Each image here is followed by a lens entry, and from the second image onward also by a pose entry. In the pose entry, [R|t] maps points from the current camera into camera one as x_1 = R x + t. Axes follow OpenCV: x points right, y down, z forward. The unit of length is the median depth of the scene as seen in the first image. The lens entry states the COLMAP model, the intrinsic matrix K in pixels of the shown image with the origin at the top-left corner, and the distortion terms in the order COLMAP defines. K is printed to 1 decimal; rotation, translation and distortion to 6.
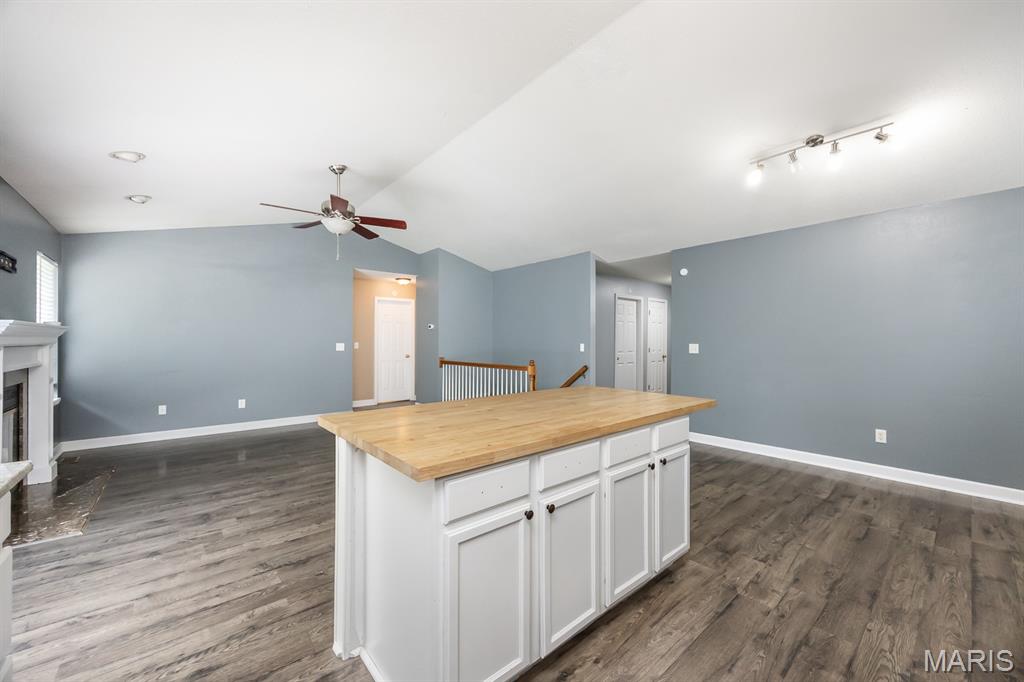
lens RADIAL K [[407.1, 0, 538.4], [0, 407.1, 338.8], [0, 0, 1]] dist [-0.001502, -0.000207]
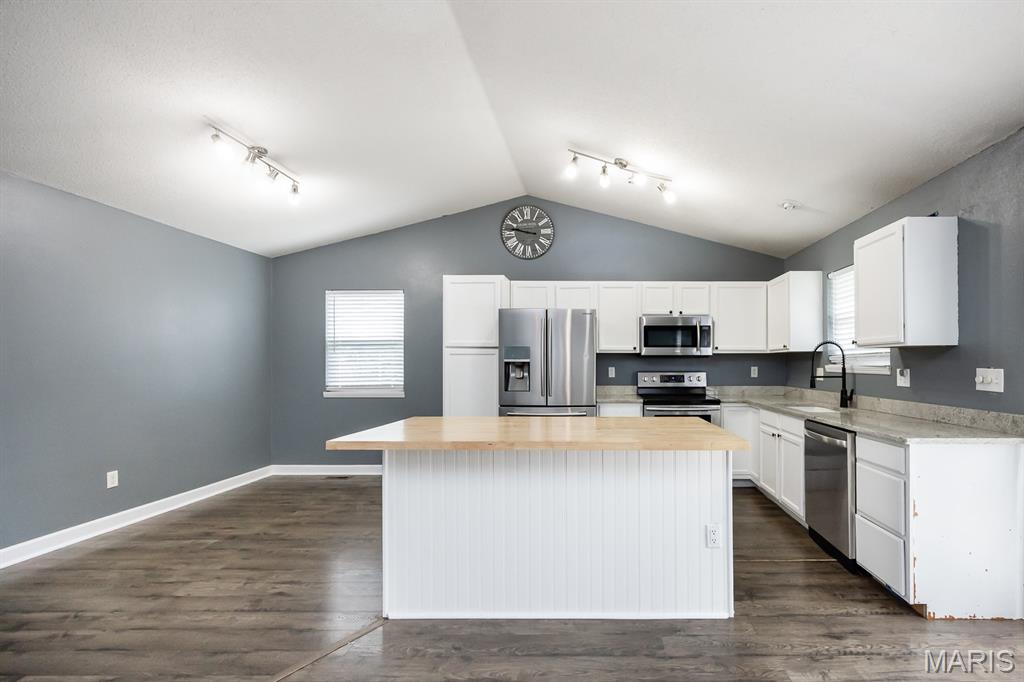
lens RADIAL K [[442.6, 0, 588.2], [0, 442.6, 364.6], [0, 0, 1]] dist [-0.001494, -0.000391]
pose [[-0.728739, -0.001015, 0.684791, -0.652923], [-0.005174, 0.999979, -0.004024, 0.005448], [-0.684772, -0.006476, -0.728728, 1.355664]]
